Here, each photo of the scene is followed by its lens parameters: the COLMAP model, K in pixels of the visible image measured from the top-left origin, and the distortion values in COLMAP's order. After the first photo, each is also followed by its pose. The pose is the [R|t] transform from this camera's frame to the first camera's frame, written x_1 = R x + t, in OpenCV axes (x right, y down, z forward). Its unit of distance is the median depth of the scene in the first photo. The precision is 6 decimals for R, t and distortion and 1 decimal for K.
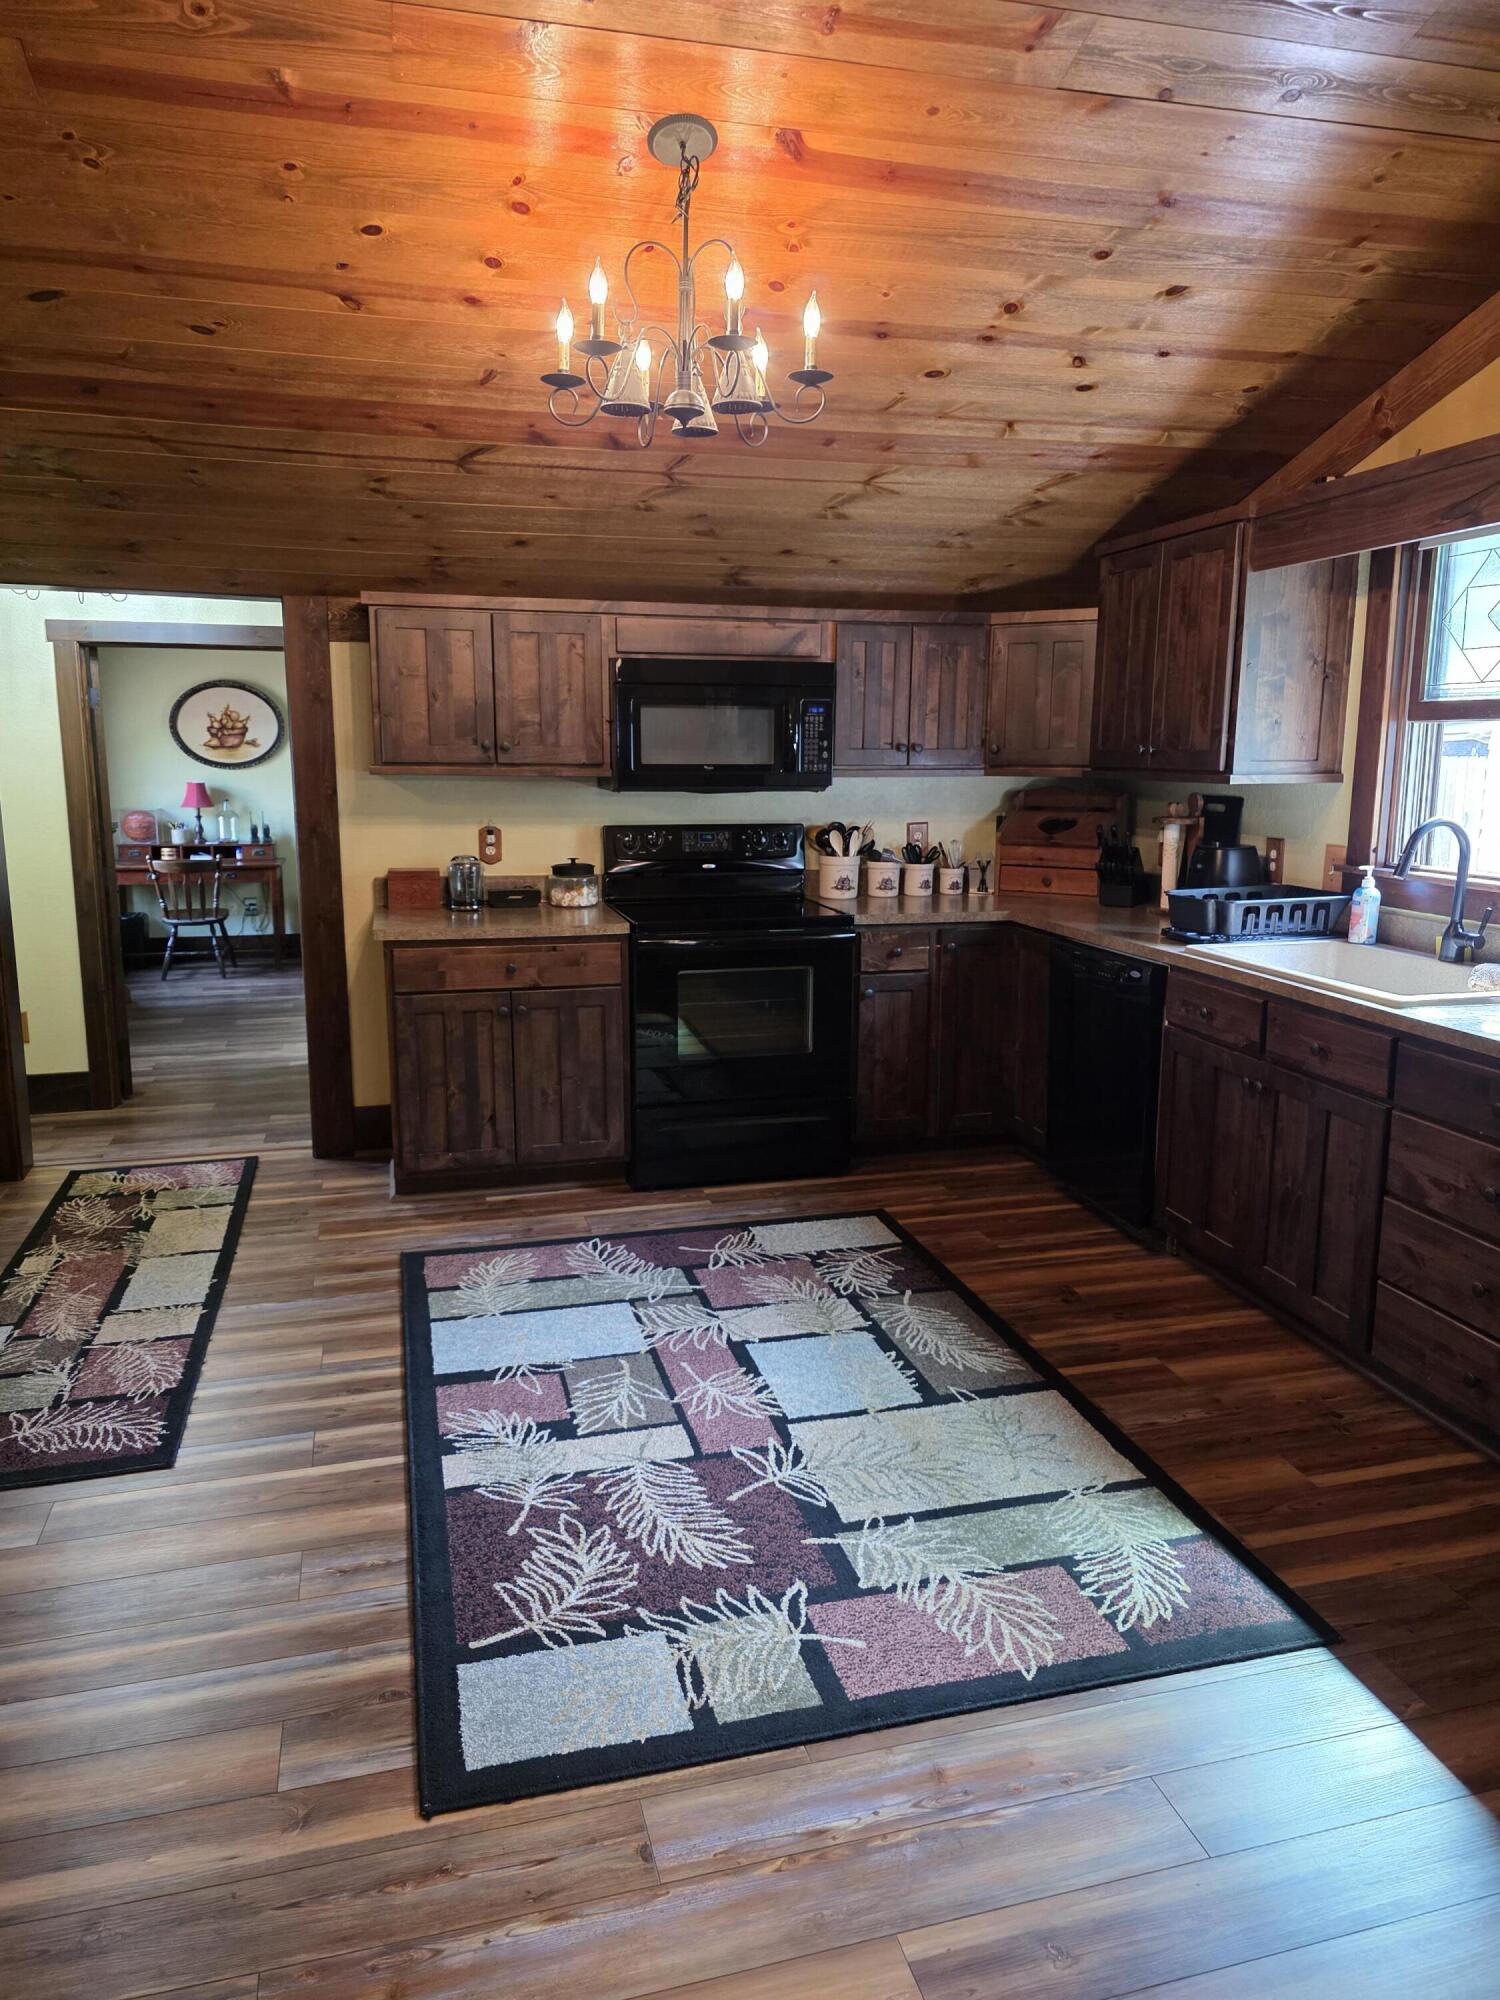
lens RADIAL K [[1348.5, 0, 747.3], [0, 1348.5, 994.3], [0, 0, 1]] dist [0.043065, -0.039162]
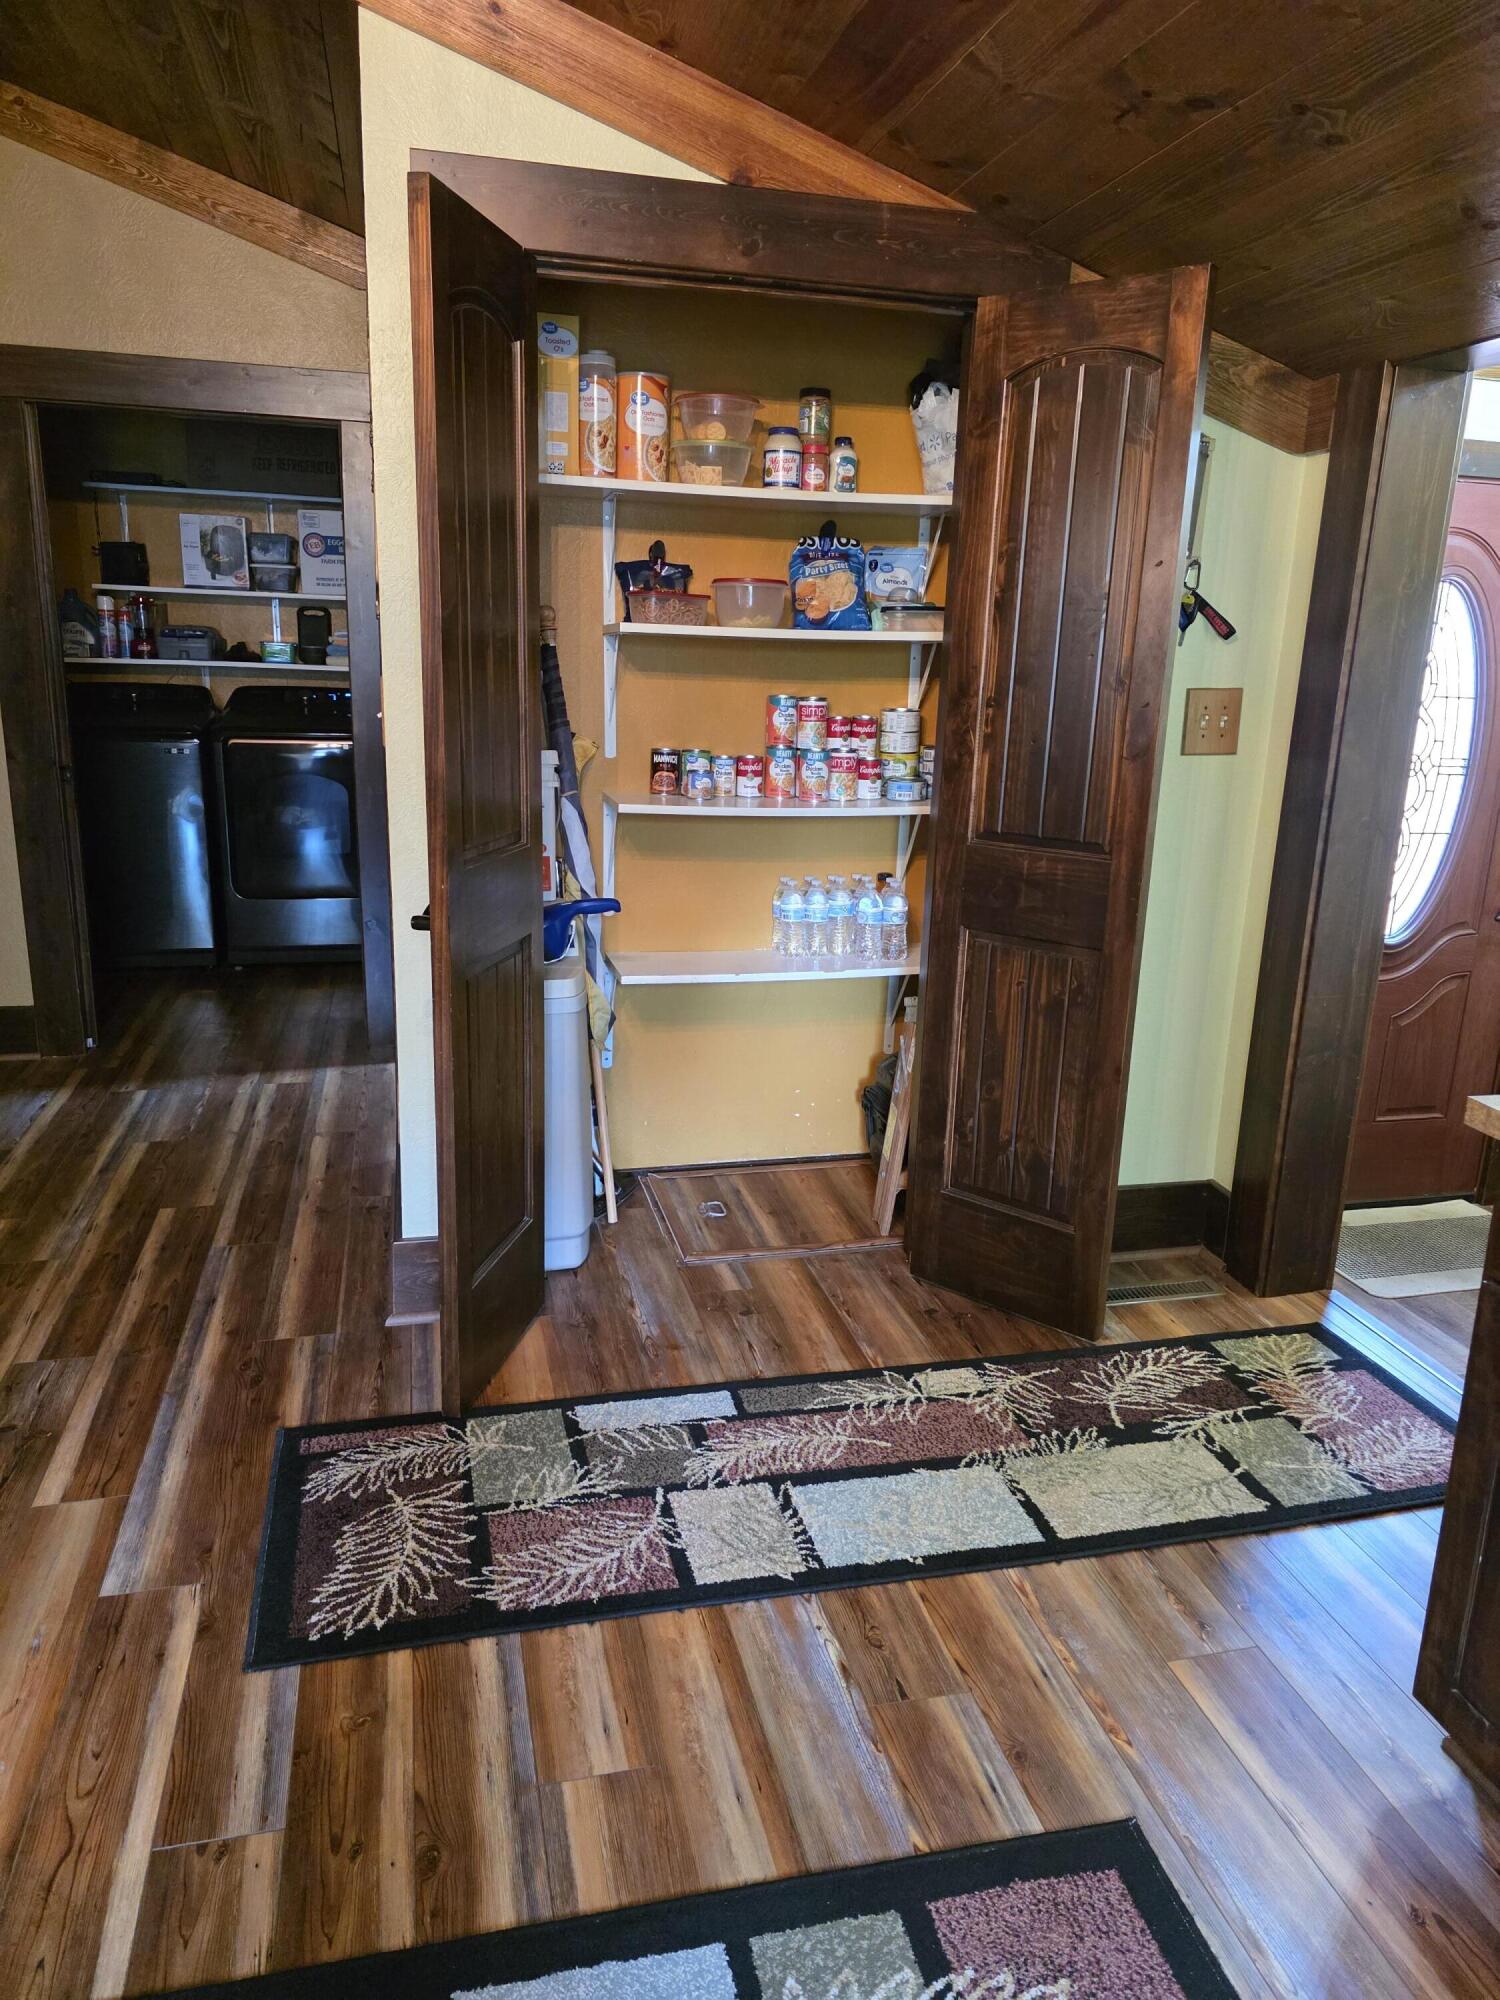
lens RADIAL K [[1348.5, 0, 753.7], [0, 1348.5, 986.3], [0, 0, 1]] dist [0.043065, -0.039162]
pose [[-0.024594, 0.238244, -0.970894, 0.115302], [-0.216271, 0.946921, 0.237840, -0.151600], [0.976024, 0.215825, 0.028237, 0.946254]]
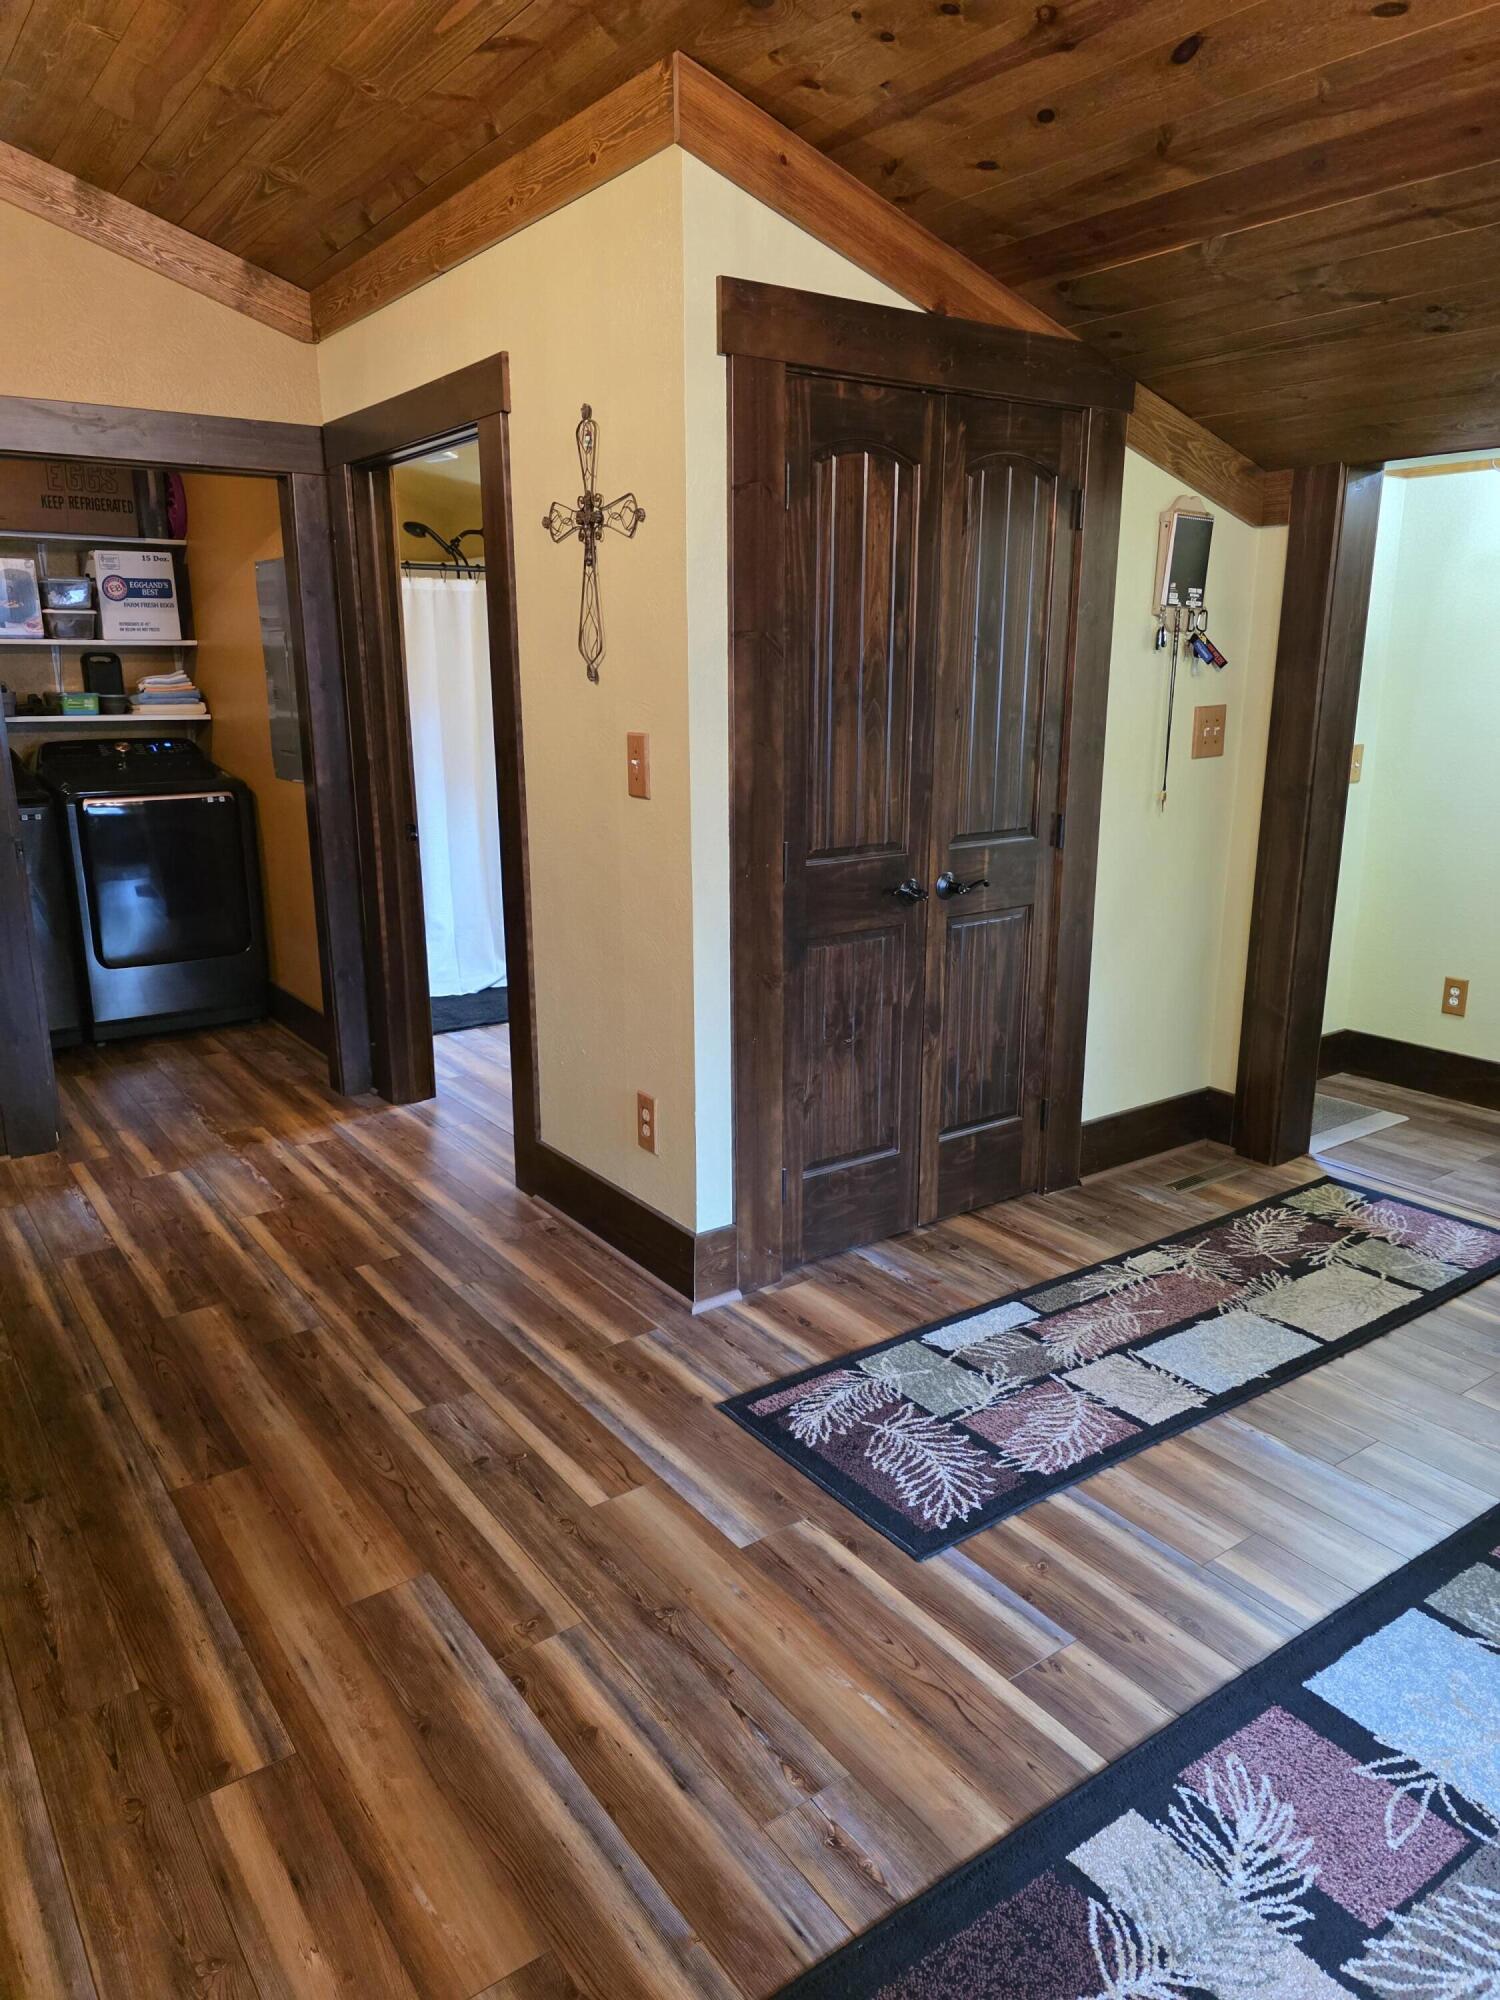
lens RADIAL K [[1348.5, 0, 745.0], [0, 1348.5, 1003.3], [0, 0, 1]] dist [0.043065, -0.039162]
pose [[0.341972, 0.225362, -0.912287, 0.169860], [-0.168741, 0.969764, 0.176308, -0.083885], [0.924436, 0.093648, 0.369660, 0.470011]]
